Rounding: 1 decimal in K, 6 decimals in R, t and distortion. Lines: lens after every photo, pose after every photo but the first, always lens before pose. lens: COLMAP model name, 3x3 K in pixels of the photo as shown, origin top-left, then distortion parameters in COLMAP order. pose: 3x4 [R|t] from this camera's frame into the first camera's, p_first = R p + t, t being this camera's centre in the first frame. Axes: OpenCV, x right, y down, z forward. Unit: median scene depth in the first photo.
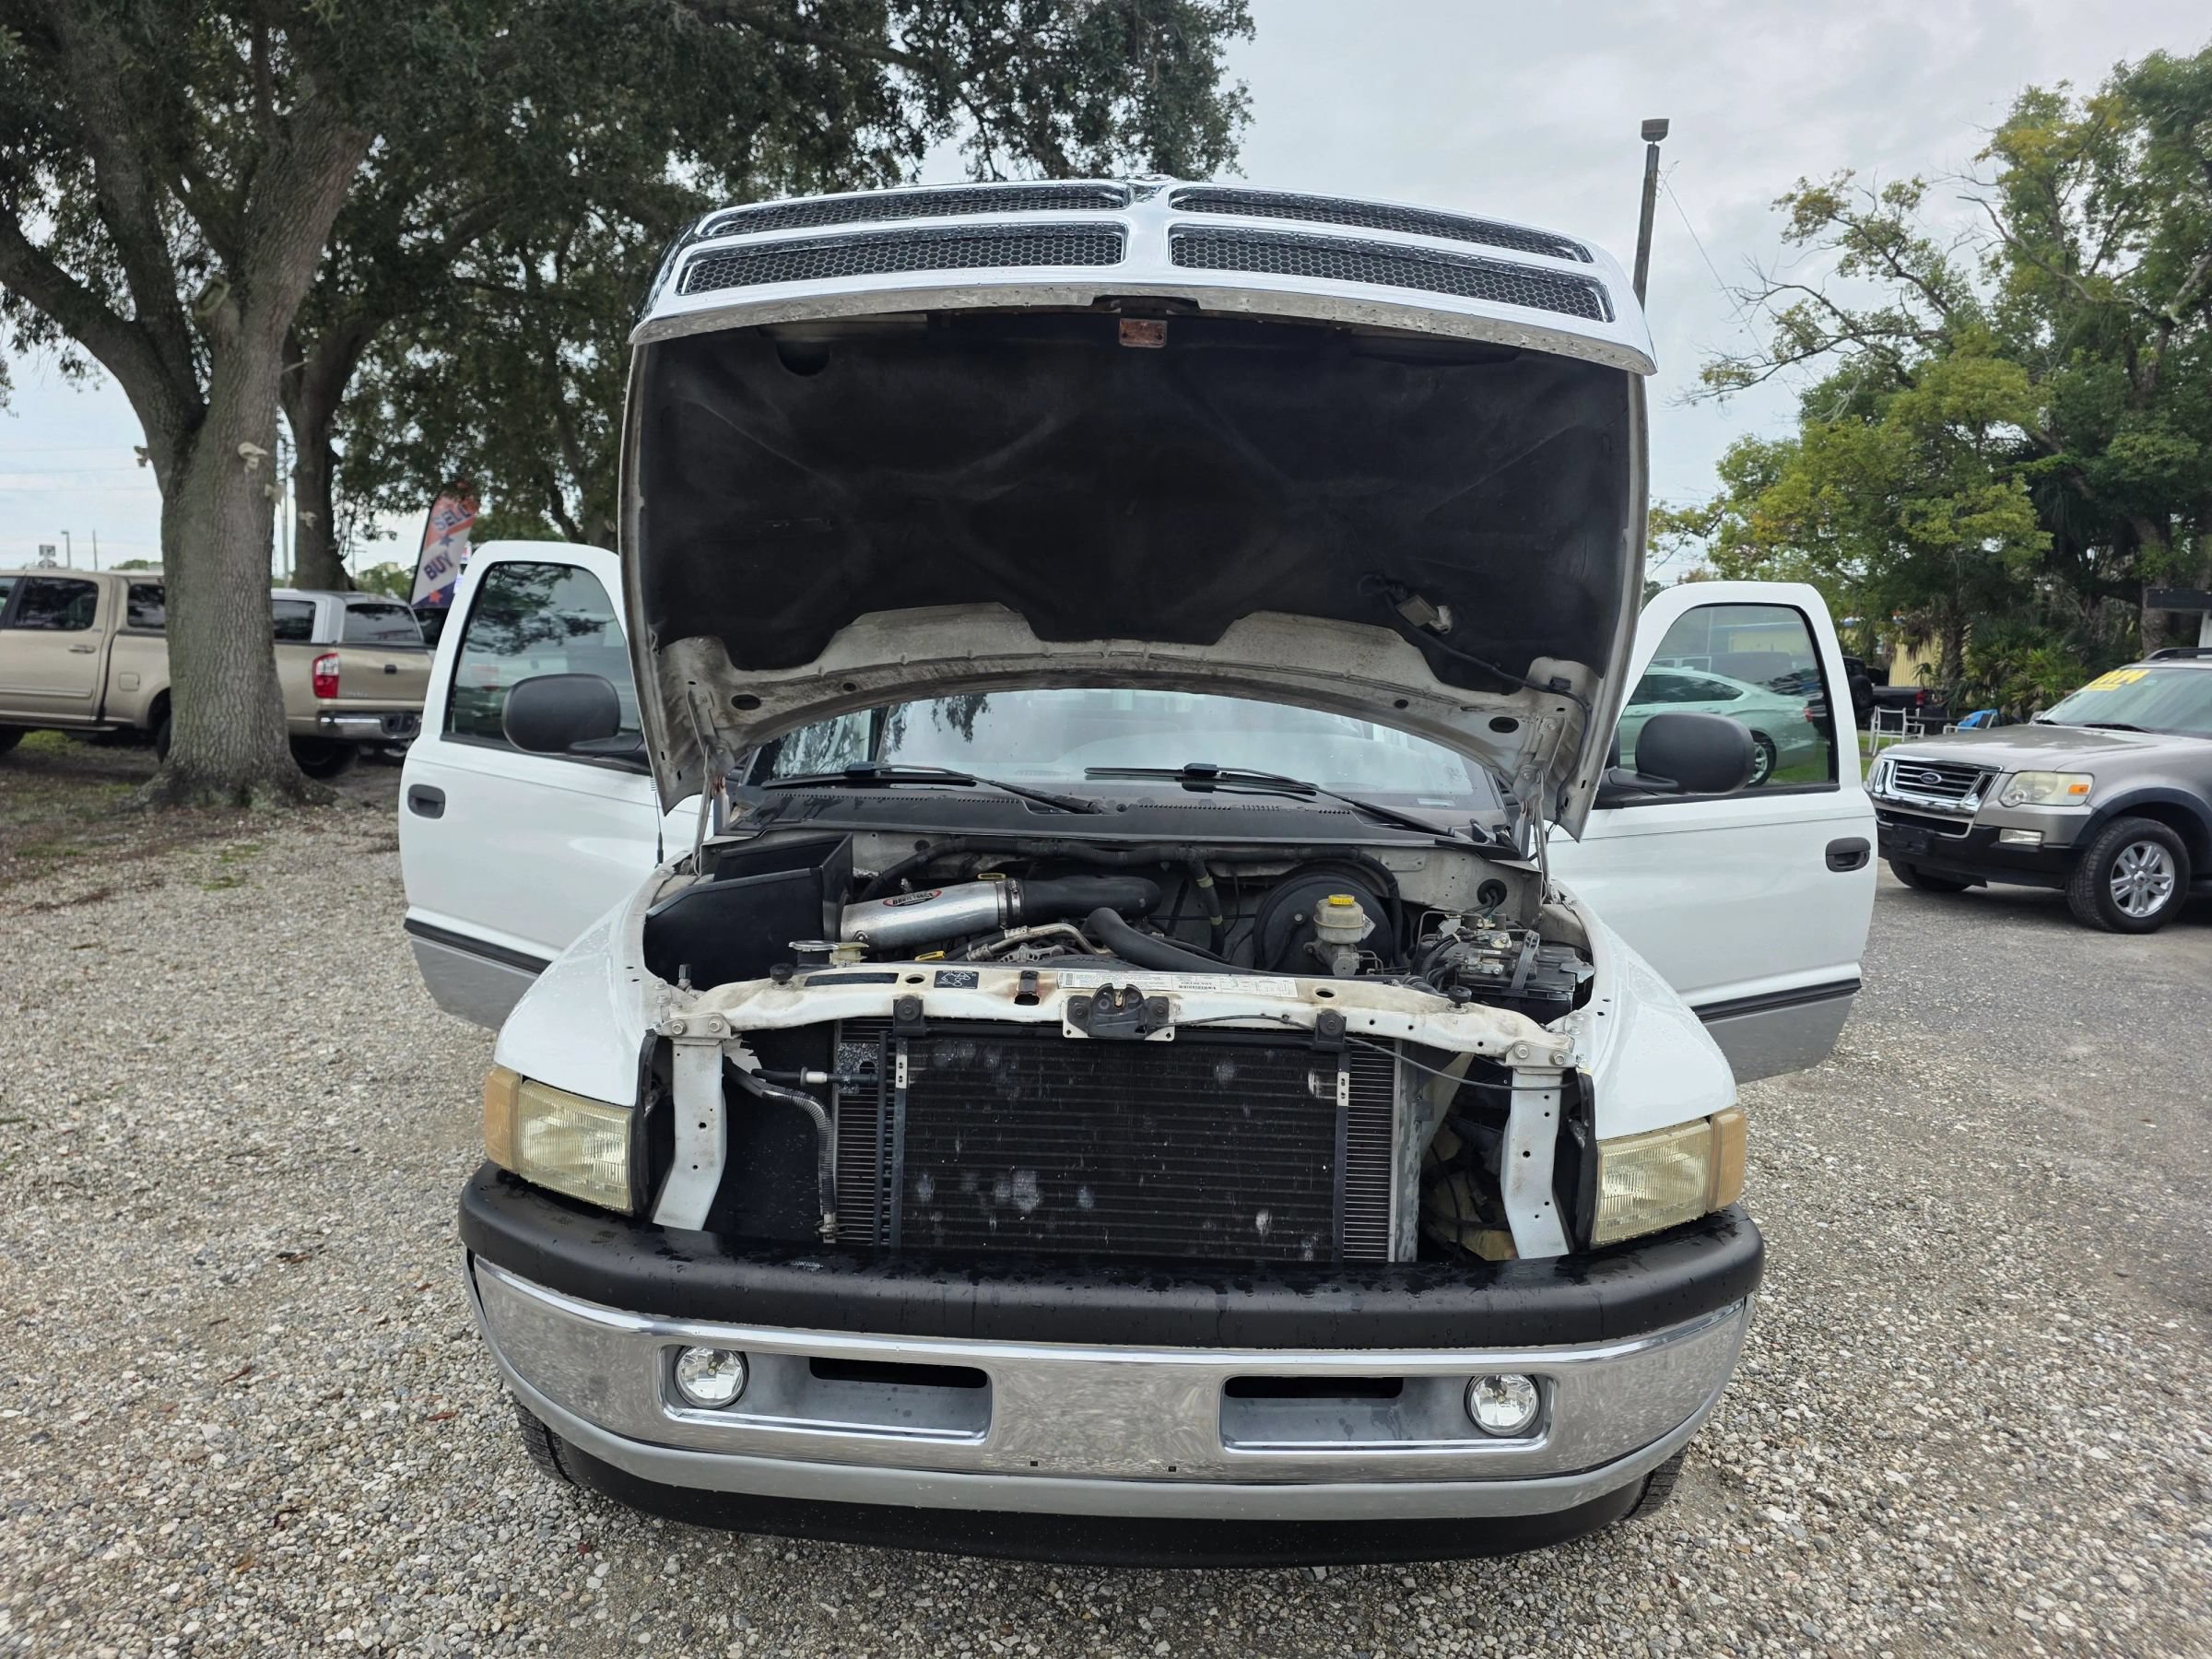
lens RADIAL K [[1491.7, 0, 1108.6], [0, 1491.7, 848.3], [0, 0, 1]] dist [0.044868, -0.034294]
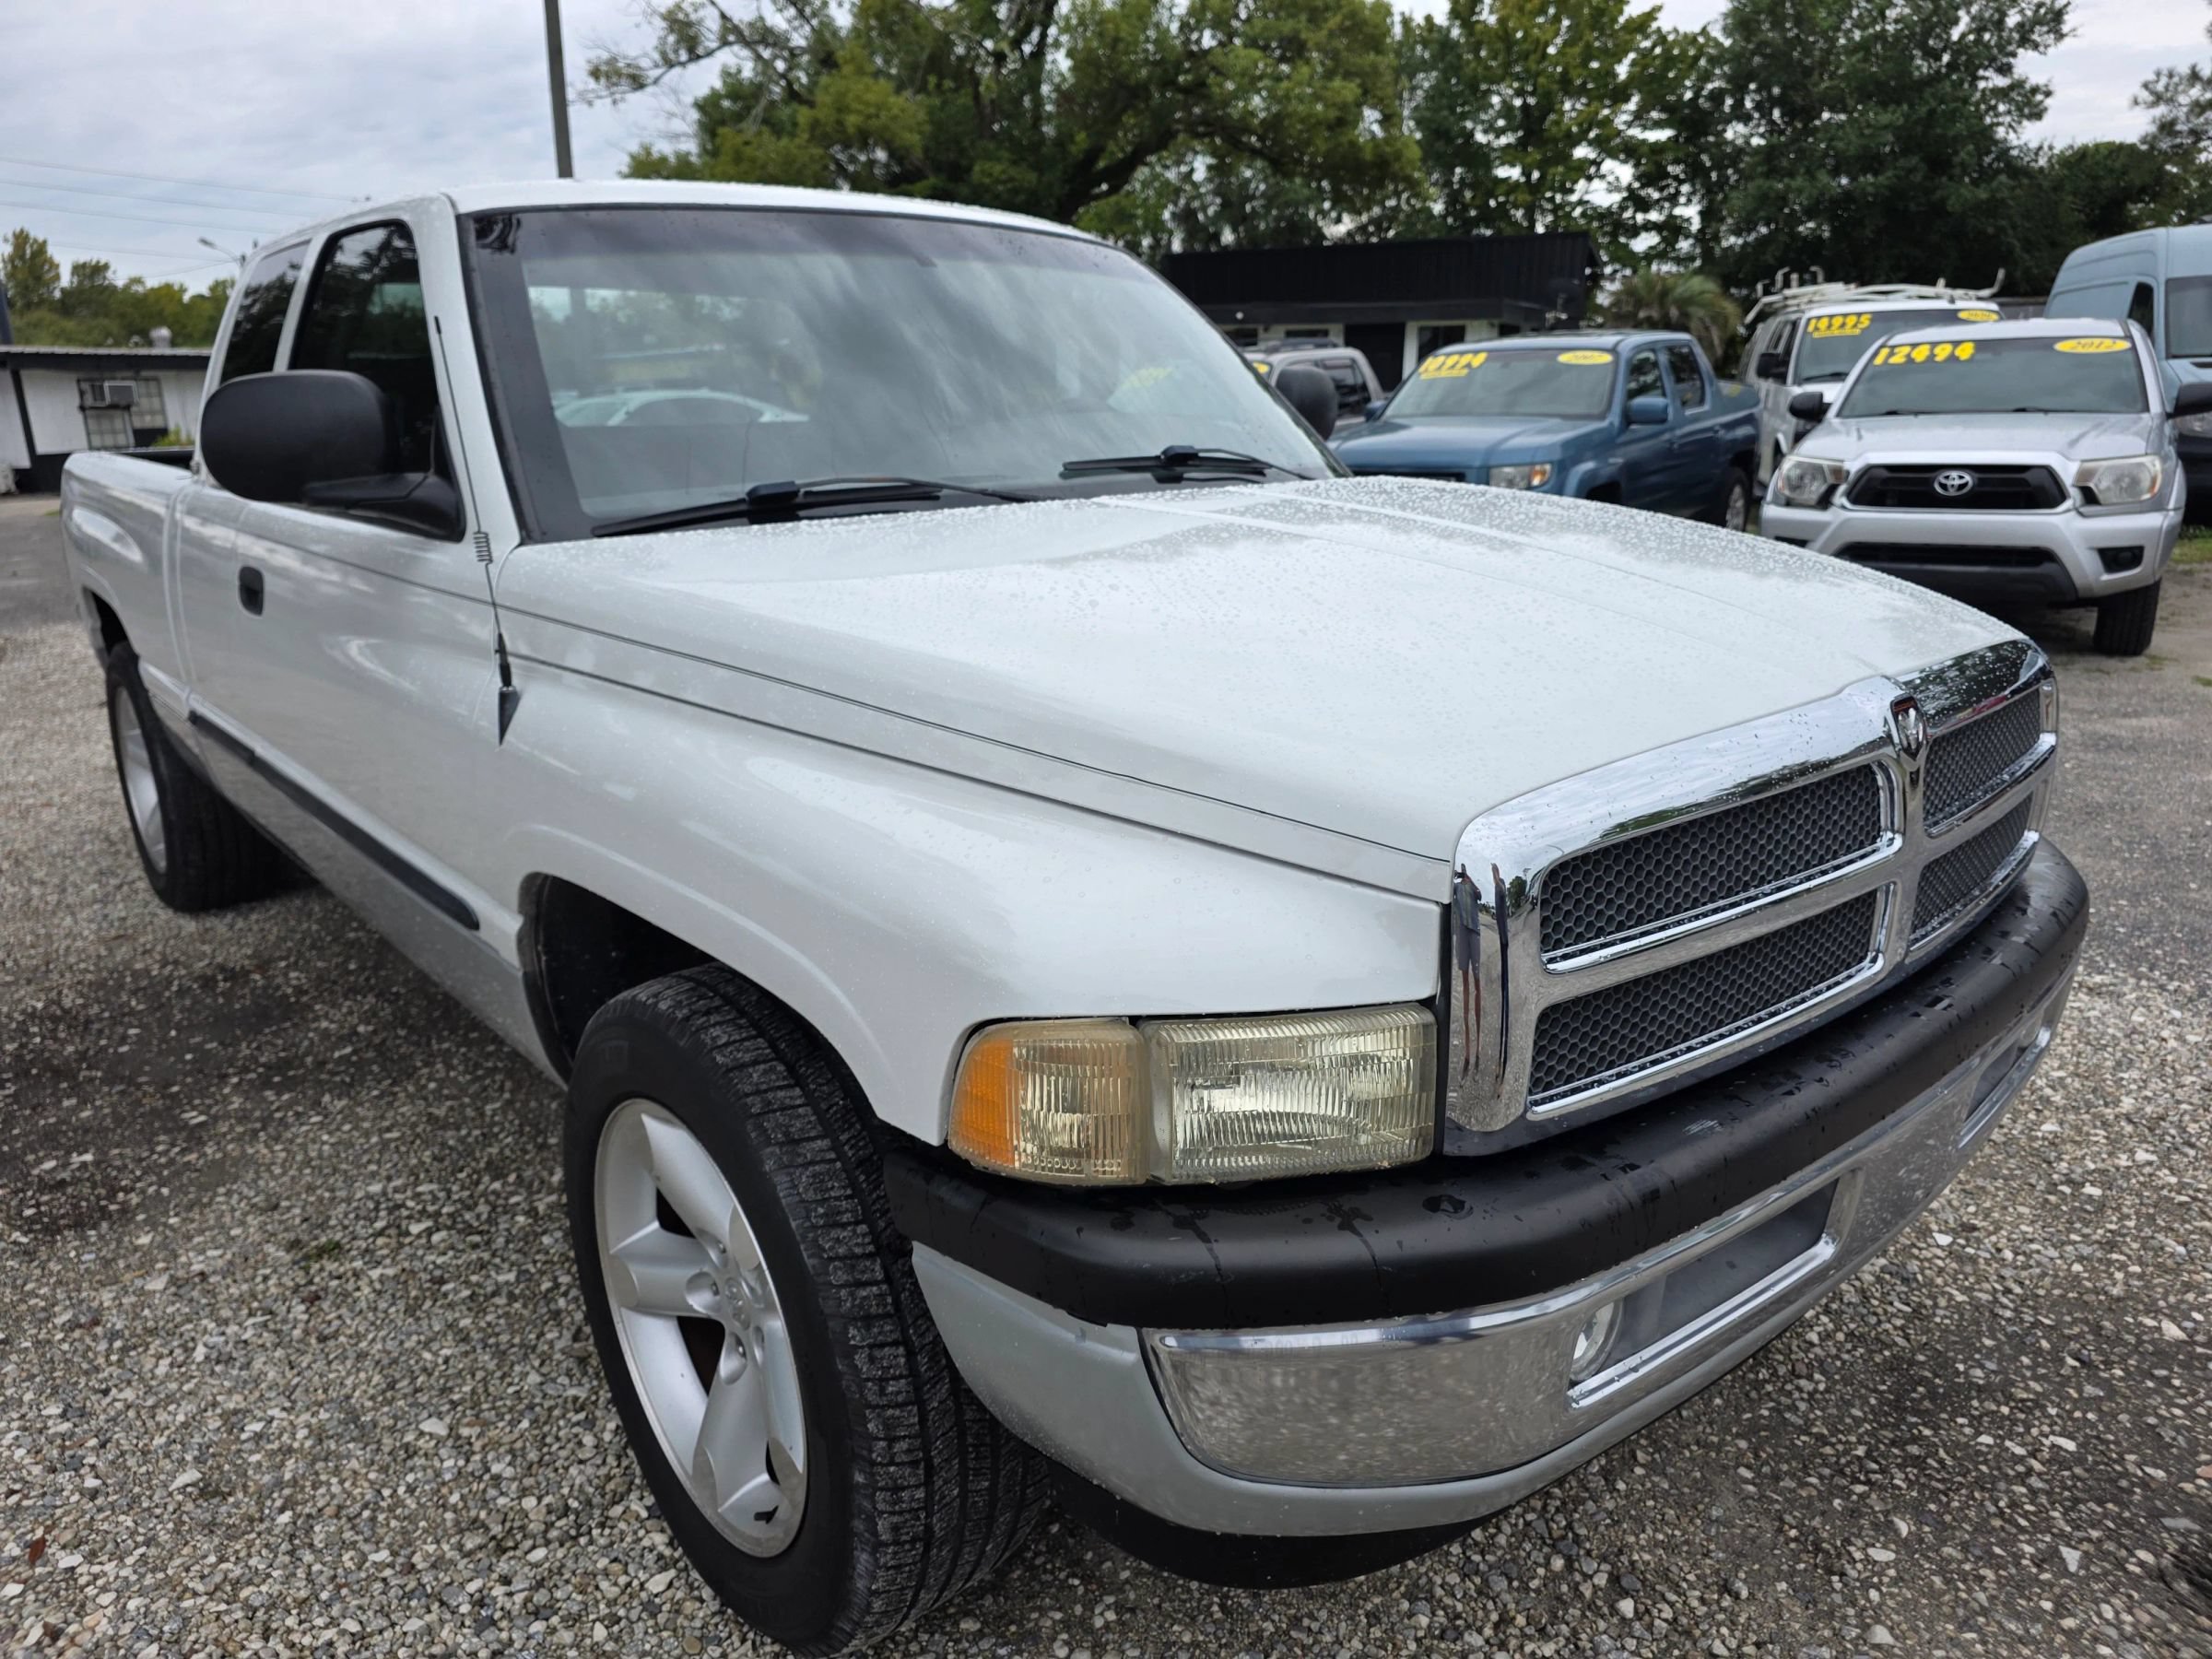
lens RADIAL K [[1490.8, 0, 1104.8], [0, 1490.8, 825.7], [0, 0, 1]] dist [0.050626, -0.045820]
pose [[0.750801, -0.228981, 0.619569, -0.492843], [0.132377, 0.971122, 0.198492, -0.022996], [-0.647128, -0.067012, 0.759431, 0.409682]]
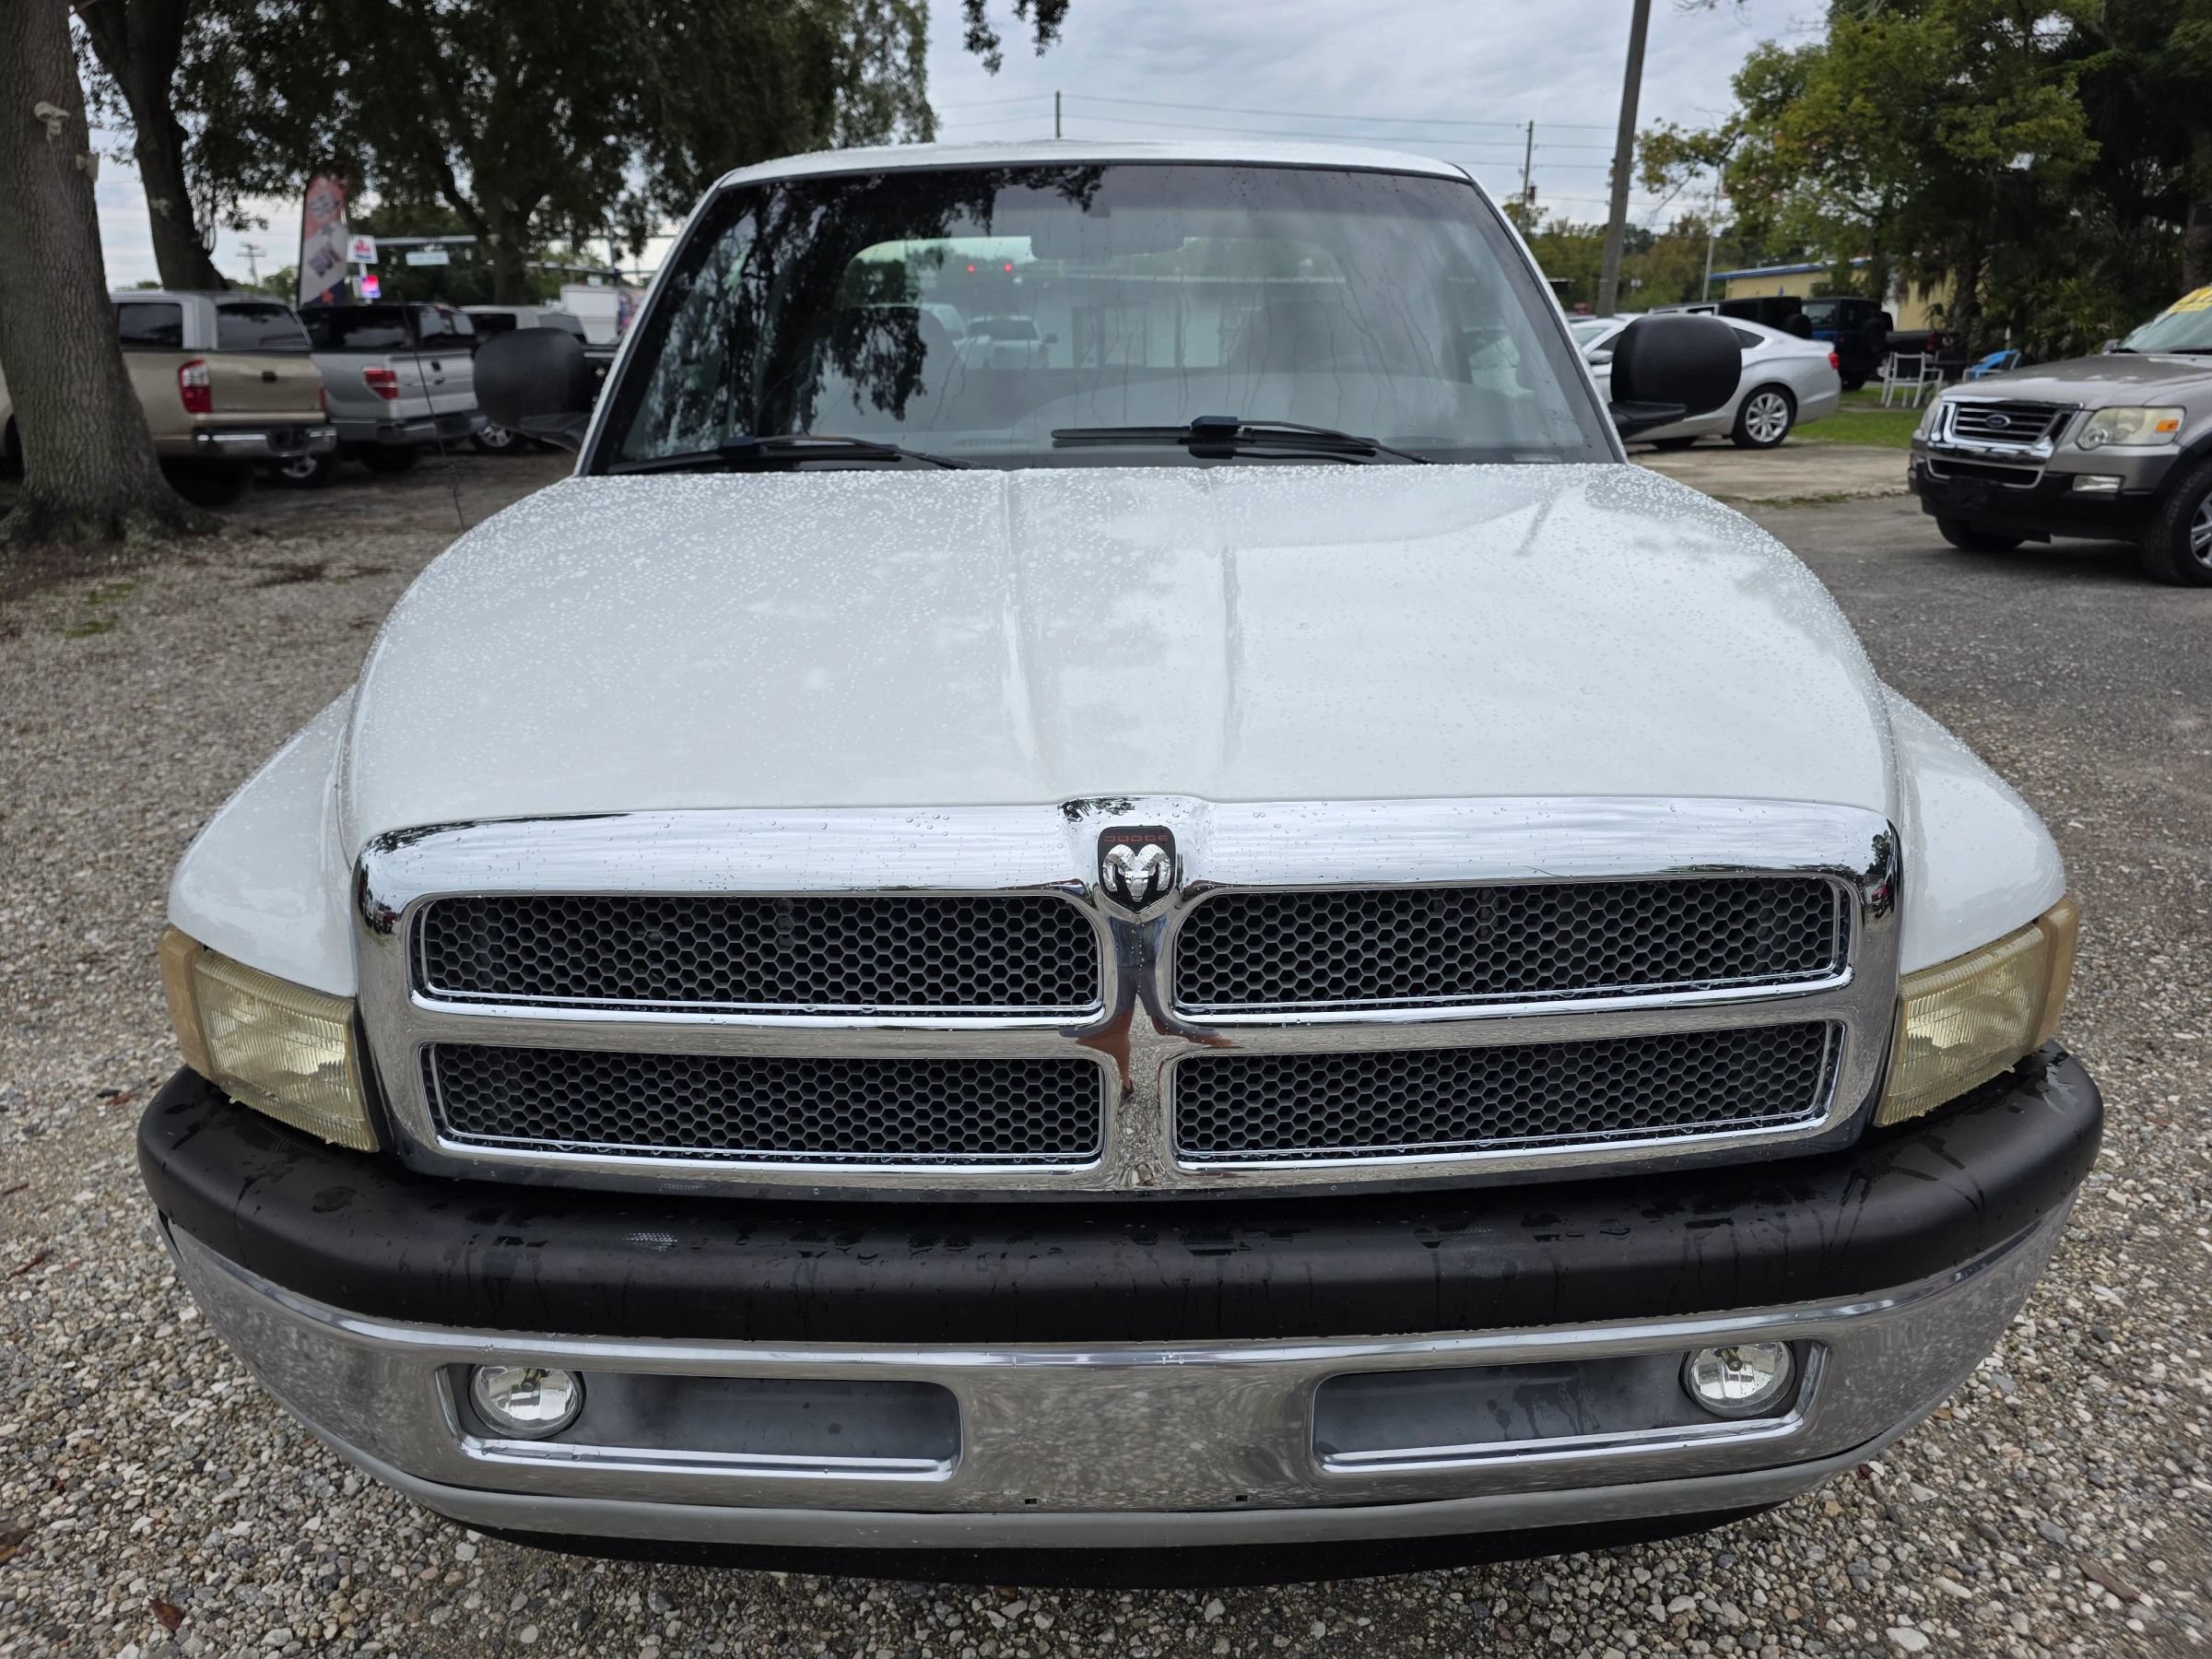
lens RADIAL K [[1491.7, 0, 1108.6], [0, 1491.7, 848.3], [0, 0, 1]] dist [0.044868, -0.034294]
pose [[0.998803, -0.047873, 0.010052, -0.005406], [0.044939, 0.979162, 0.198045, 0.000975], [-0.019324, -0.197356, 0.980141, 0.264770]]
